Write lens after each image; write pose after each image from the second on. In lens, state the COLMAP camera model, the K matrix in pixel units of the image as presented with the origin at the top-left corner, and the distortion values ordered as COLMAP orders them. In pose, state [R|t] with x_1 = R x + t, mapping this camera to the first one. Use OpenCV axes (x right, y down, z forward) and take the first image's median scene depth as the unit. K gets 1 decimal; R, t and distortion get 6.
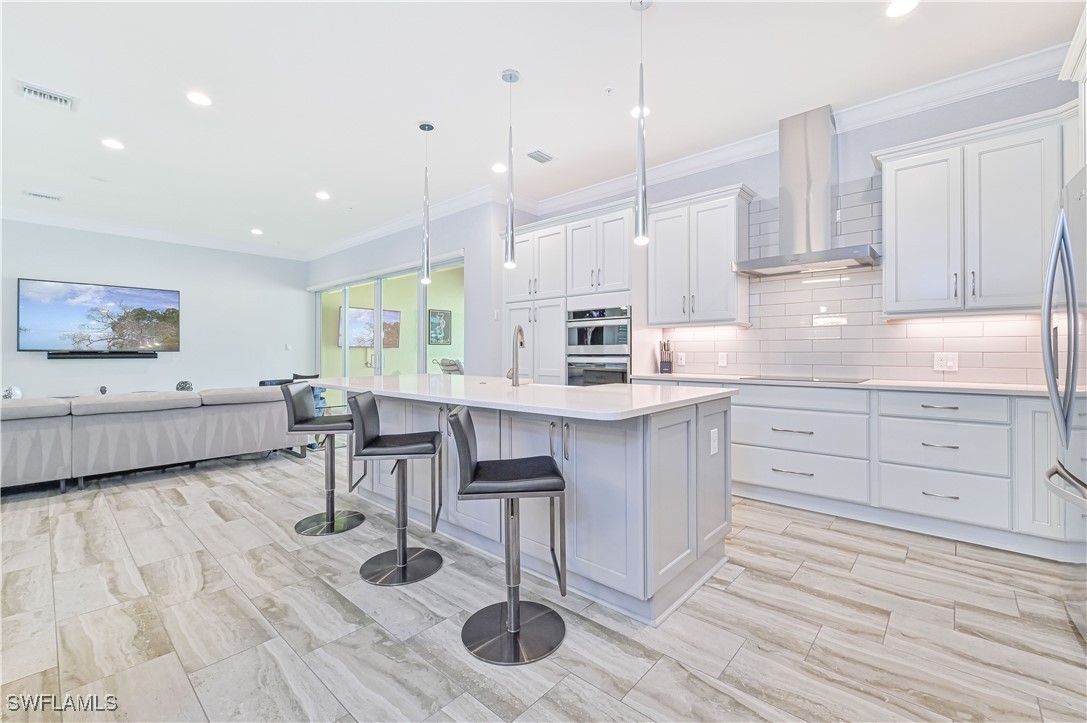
lens RADIAL K [[454.8, 0, 552.1], [0, 454.8, 356.8], [0, 0, 1]] dist [-0.001897, 0.000588]
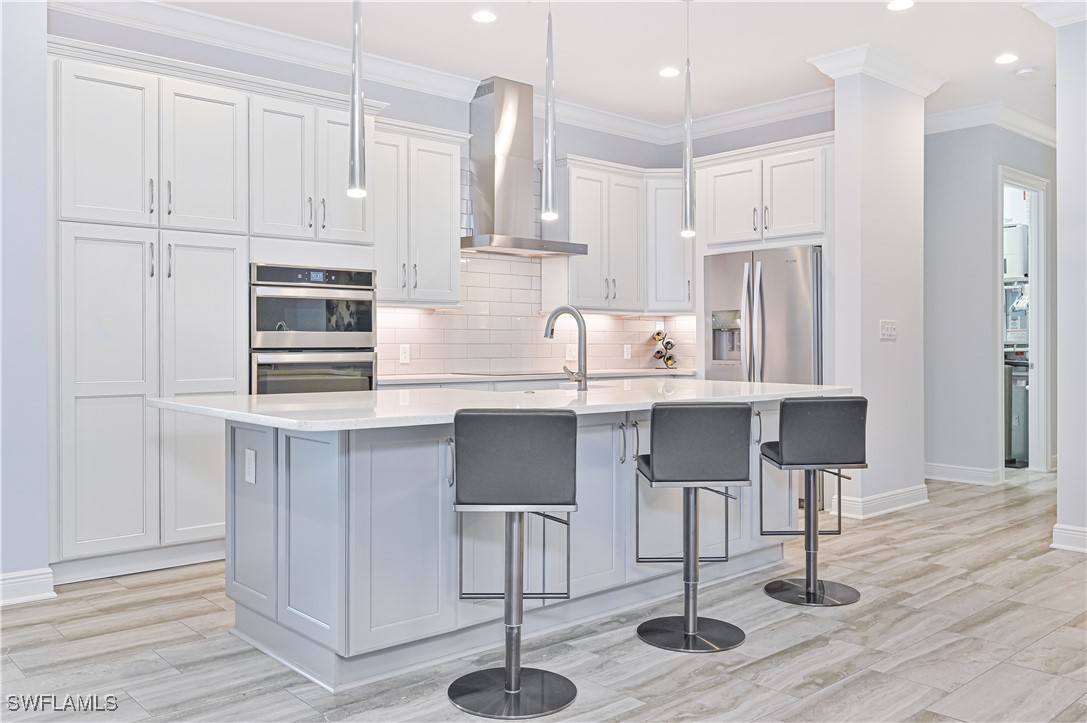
lens RADIAL K [[890.4, 0, 545.7], [0, 890.4, 356.5], [0, 0, 1]] dist [-0.015227, -0.002290]
pose [[0.122825, -0.011238, 0.992365, -1.577765], [0.012357, 0.999876, 0.009794, -0.002727], [-0.992351, 0.011060, 0.122949, 0.936881]]
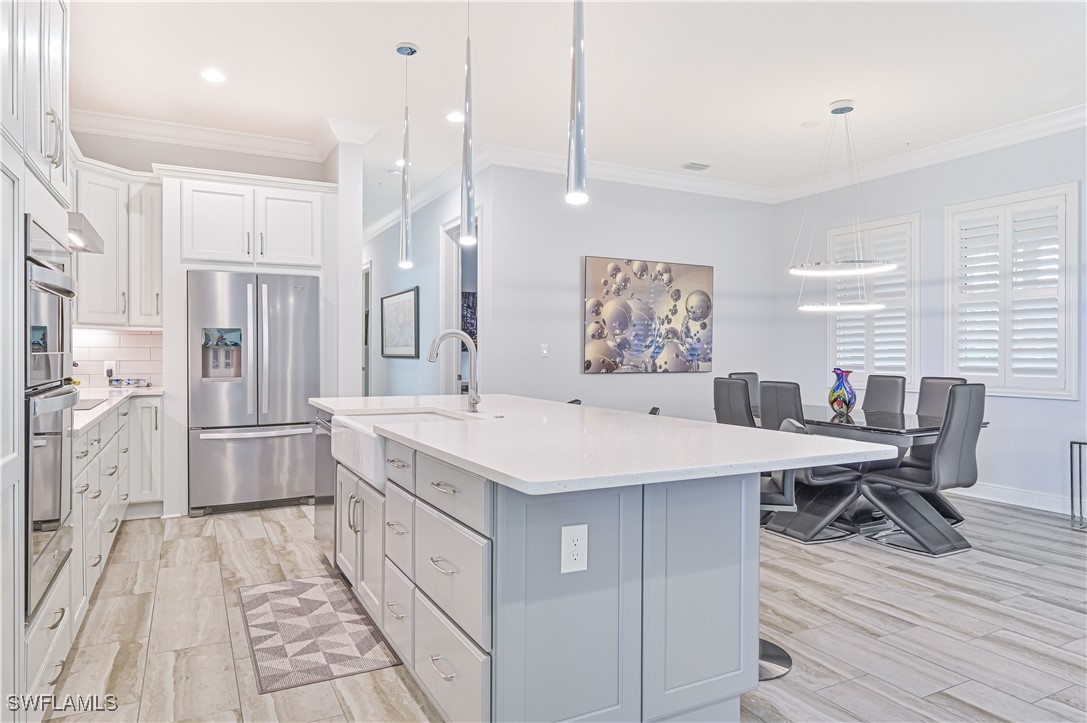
lens RADIAL K [[678.4, 0, 542.8], [0, 678.4, 355.8], [0, 0, 1]] dist [-0.005564, -0.000234]
pose [[-0.932929, -0.002730, 0.360049, -0.631495], [0.004027, 0.999830, 0.018015, -0.051825], [-0.360037, 0.018256, -0.932759, 2.121624]]
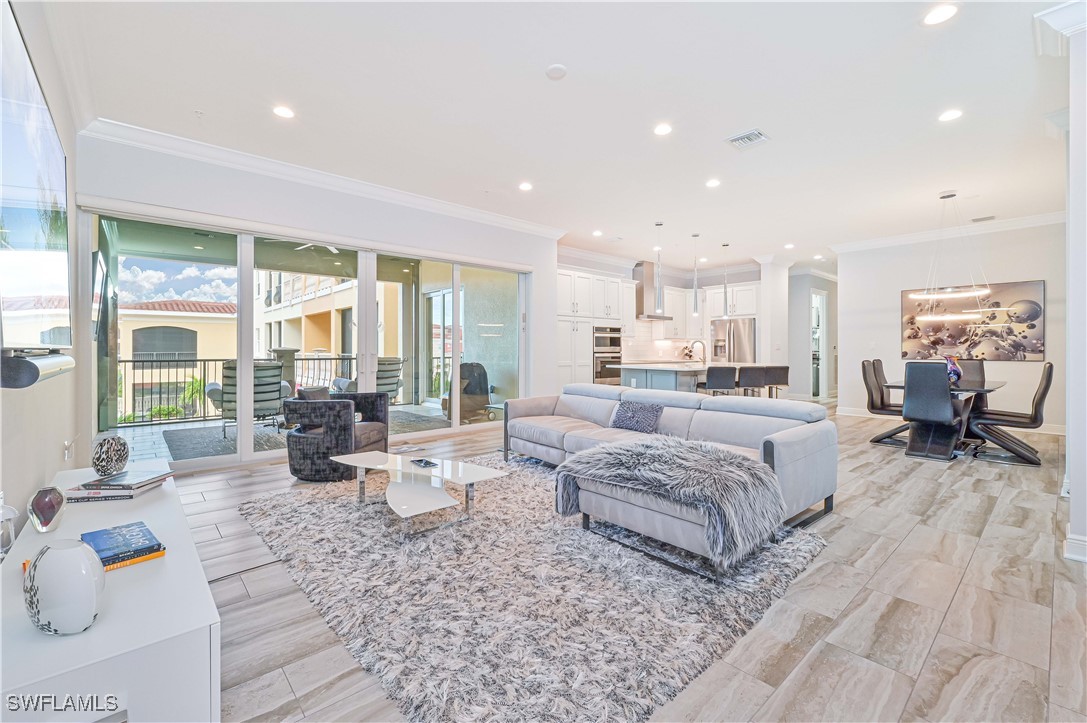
lens RADIAL K [[454.8, 0, 548.0], [0, 454.8, 347.2], [0, 0, 1]] dist [-0.001897, 0.000588]
pose [[0.125958, 0.008551, 0.991999, -2.853852], [0.010319, 0.999897, -0.009930, -0.013840], [-0.991982, 0.011487, 0.125857, 1.634144]]
